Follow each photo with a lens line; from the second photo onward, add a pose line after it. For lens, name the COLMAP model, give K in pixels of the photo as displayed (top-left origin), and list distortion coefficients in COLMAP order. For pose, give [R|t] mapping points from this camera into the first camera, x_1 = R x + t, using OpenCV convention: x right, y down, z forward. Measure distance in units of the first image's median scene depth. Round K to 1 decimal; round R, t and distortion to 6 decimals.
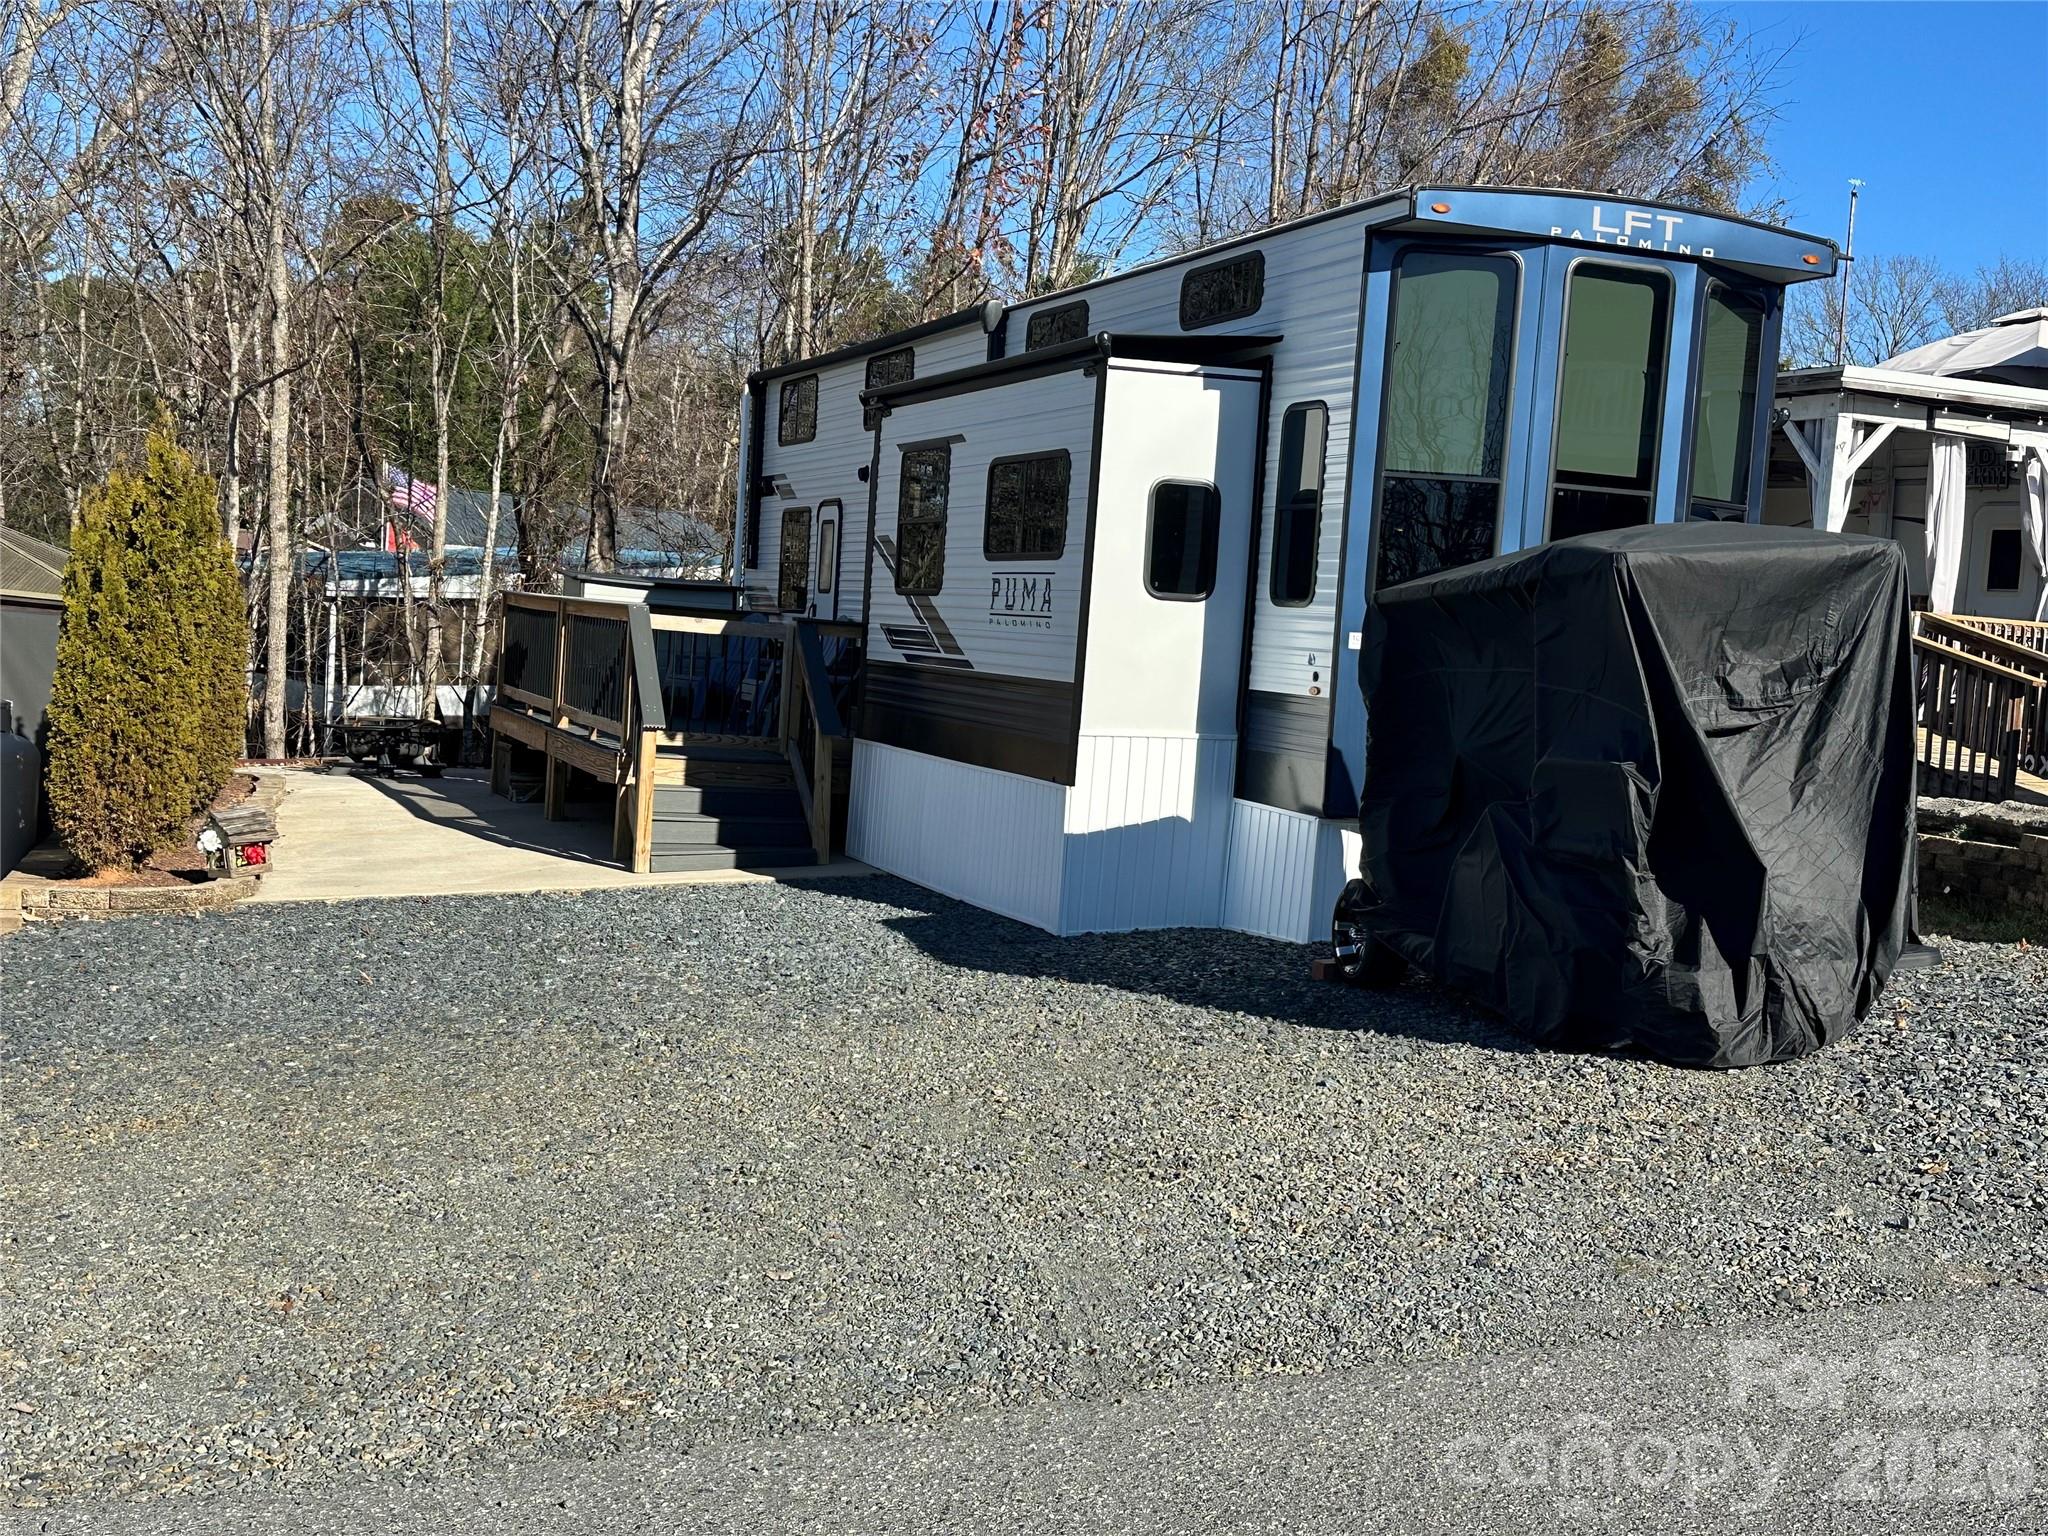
lens RADIAL K [[2317.4, 0, 1042.3], [0, 2317.4, 759.1], [0, 0, 1]] dist [0.128601, 0.000000]
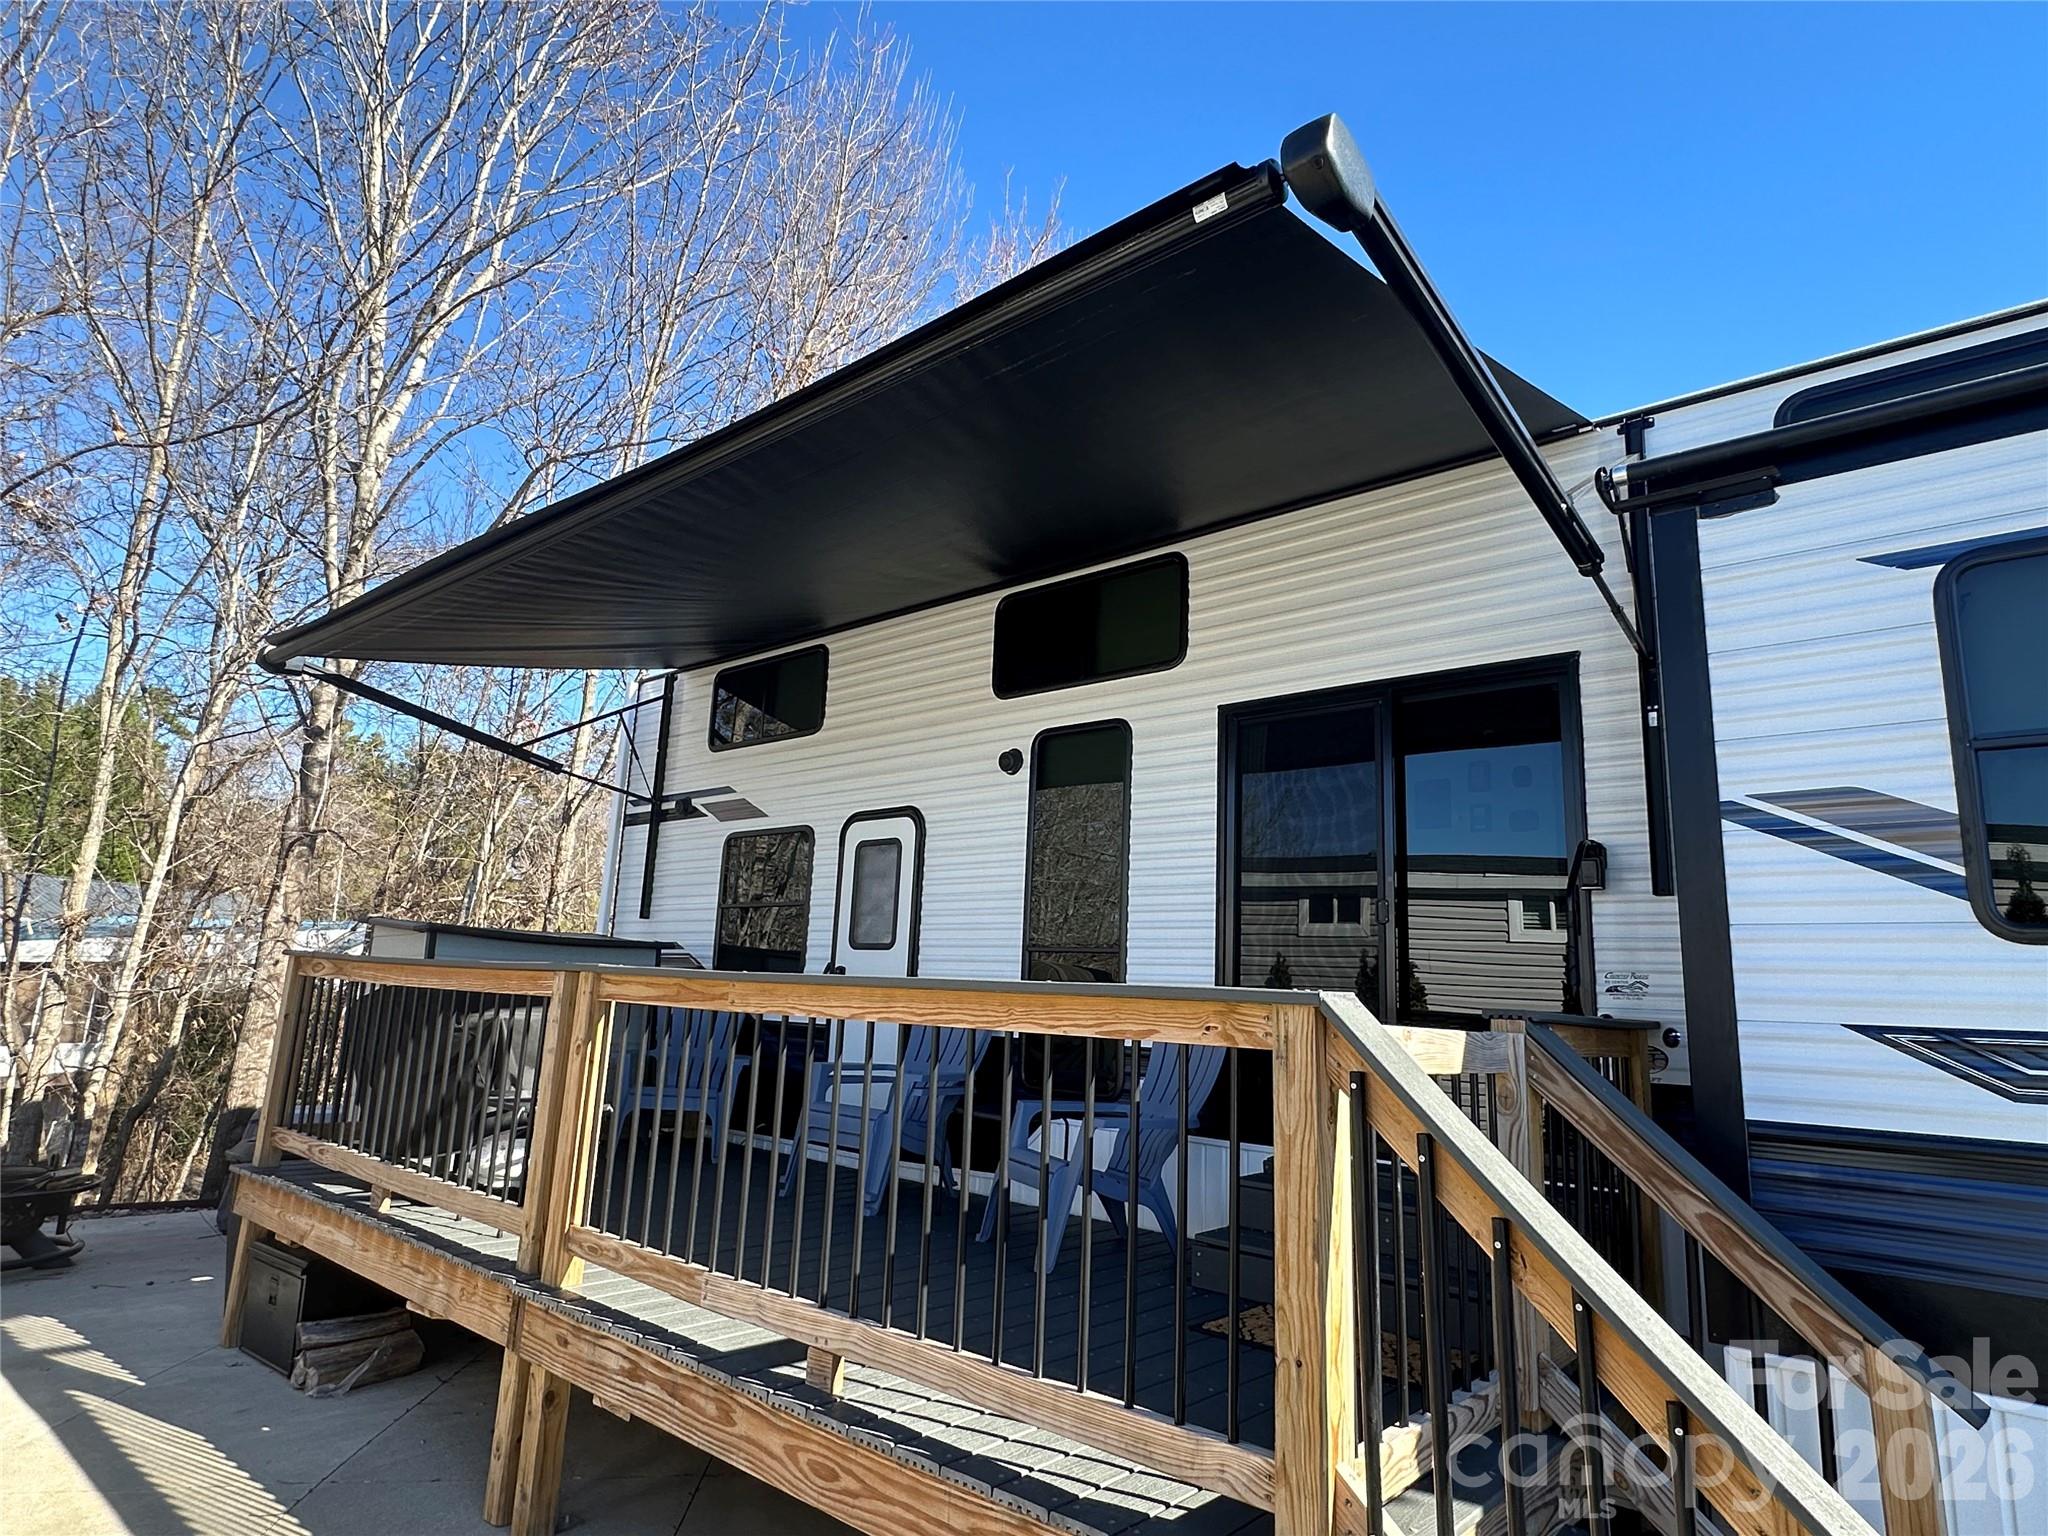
lens RADIAL K [[1163.0, 0, 1030.0], [0, 1163.0, 770.3], [0, 0, 1]] dist [0.007876, 0.000094]
pose [[0.888631, 0.058794, 0.454839, -0.283331], [0.043181, 0.976617, -0.210604, -0.067095], [-0.456586, 0.206790, 0.865313, 0.928816]]
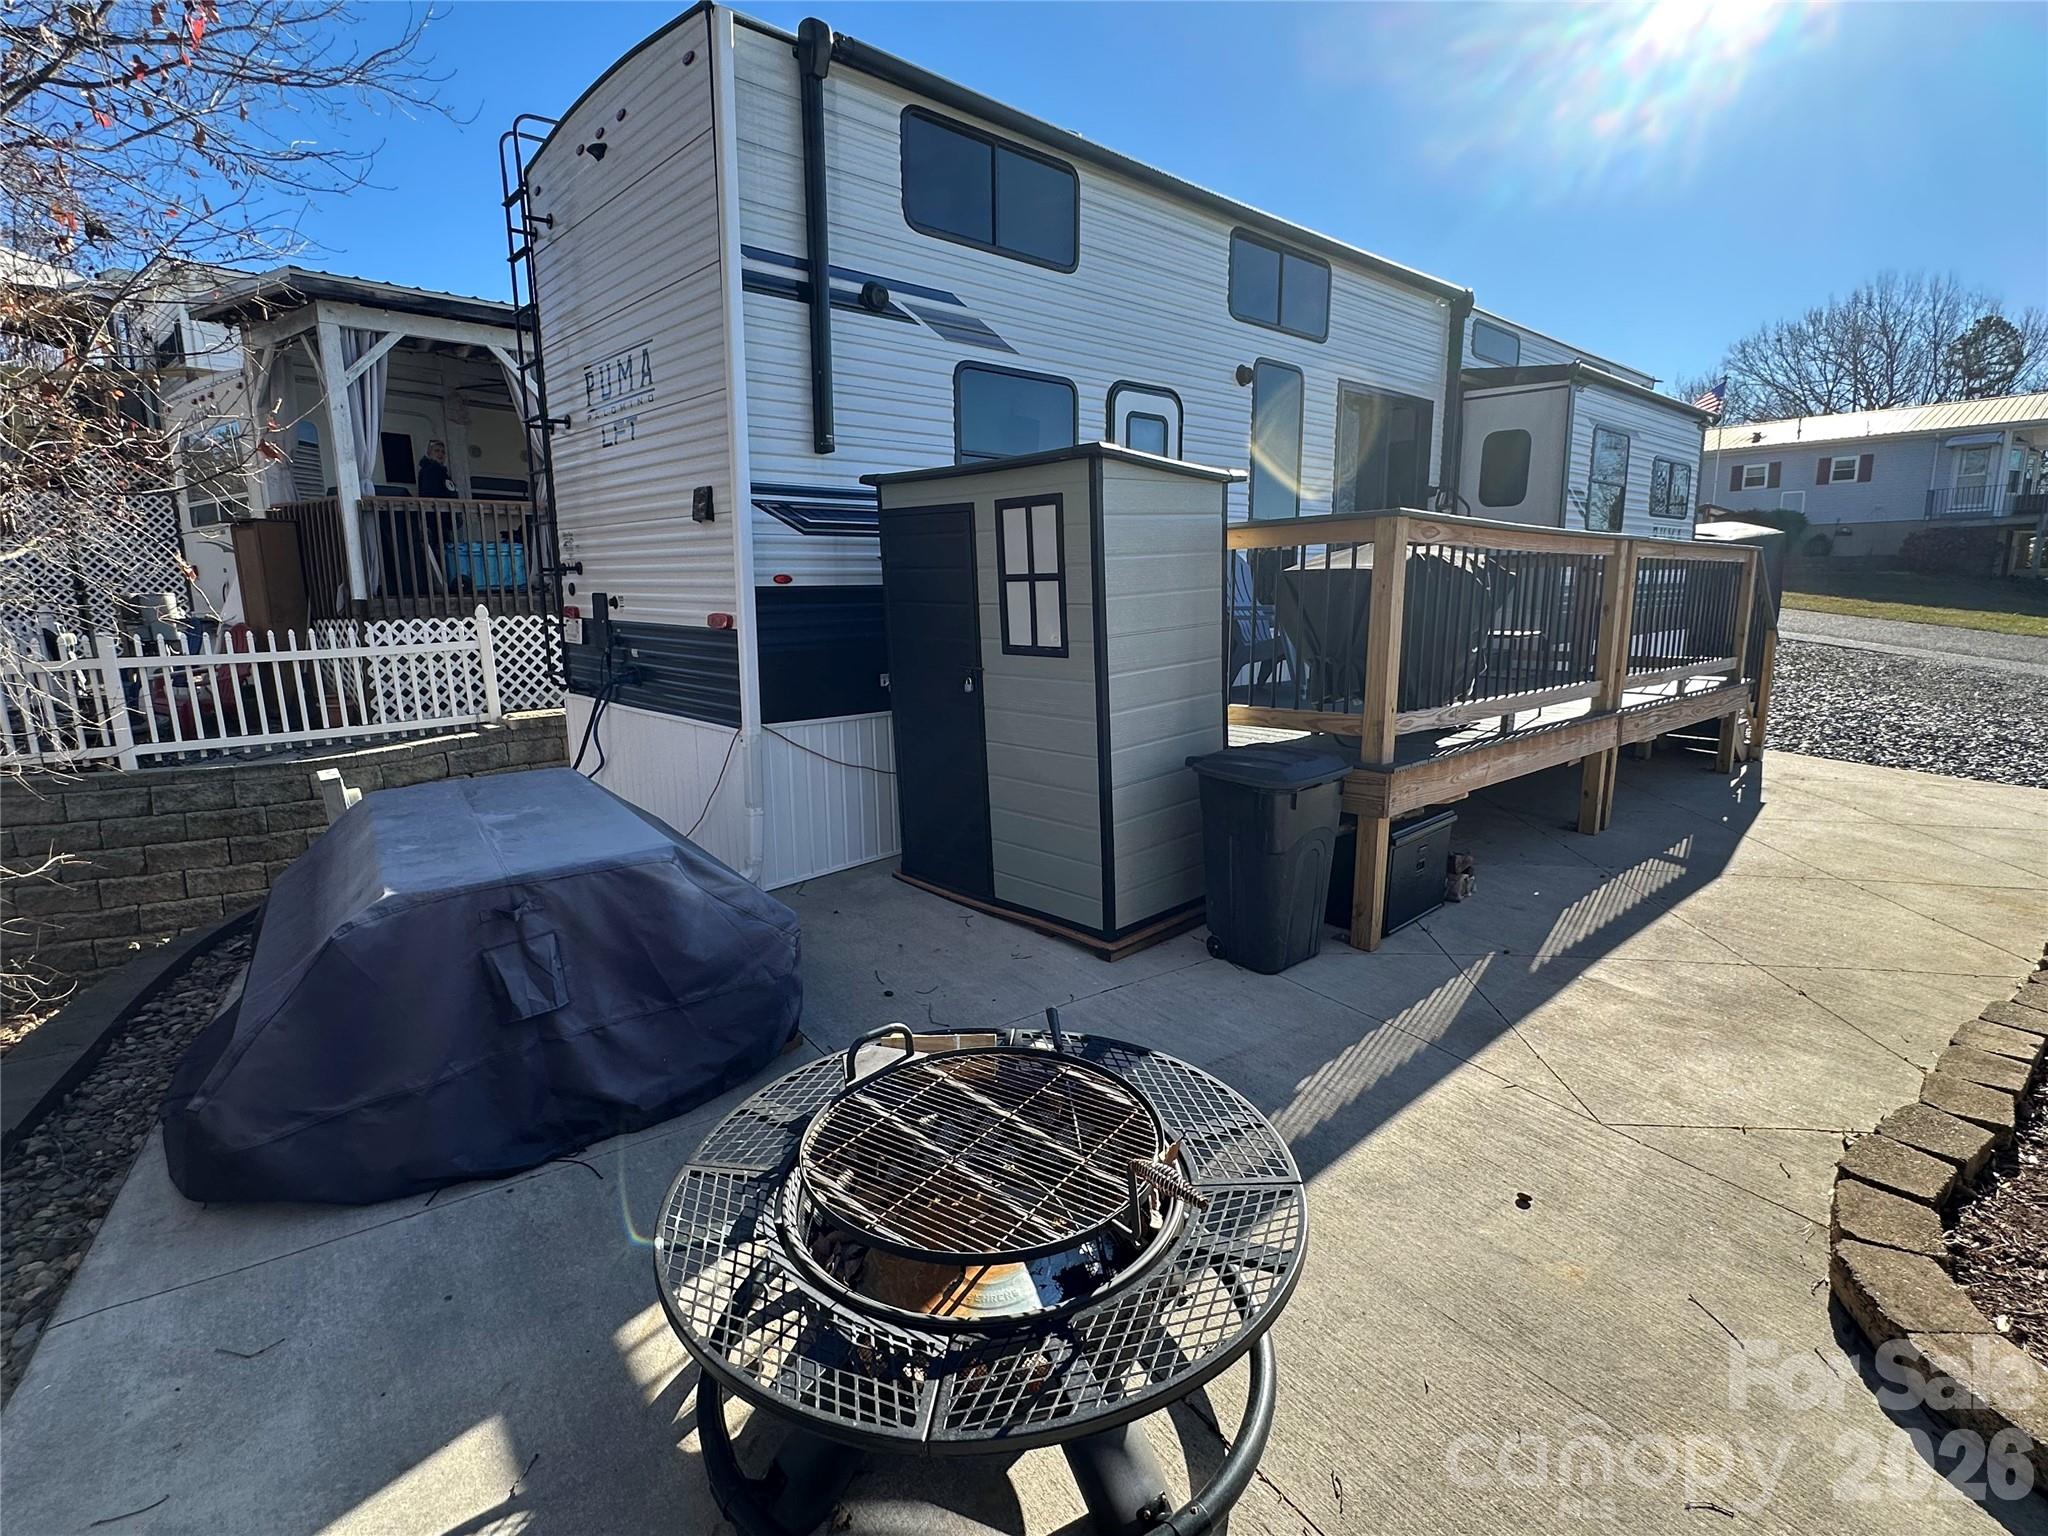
lens RADIAL K [[1001.6, 0, 1021.5], [0, 1001.6, 769.3], [0, 0, 1]] dist [0.000895, 0.000191]
pose [[-0.359796, -0.243693, 0.900644, -0.541486], [0.031900, 0.961512, 0.272906, -0.111376], [-0.932485, 0.126921, -0.338175, 1.580356]]
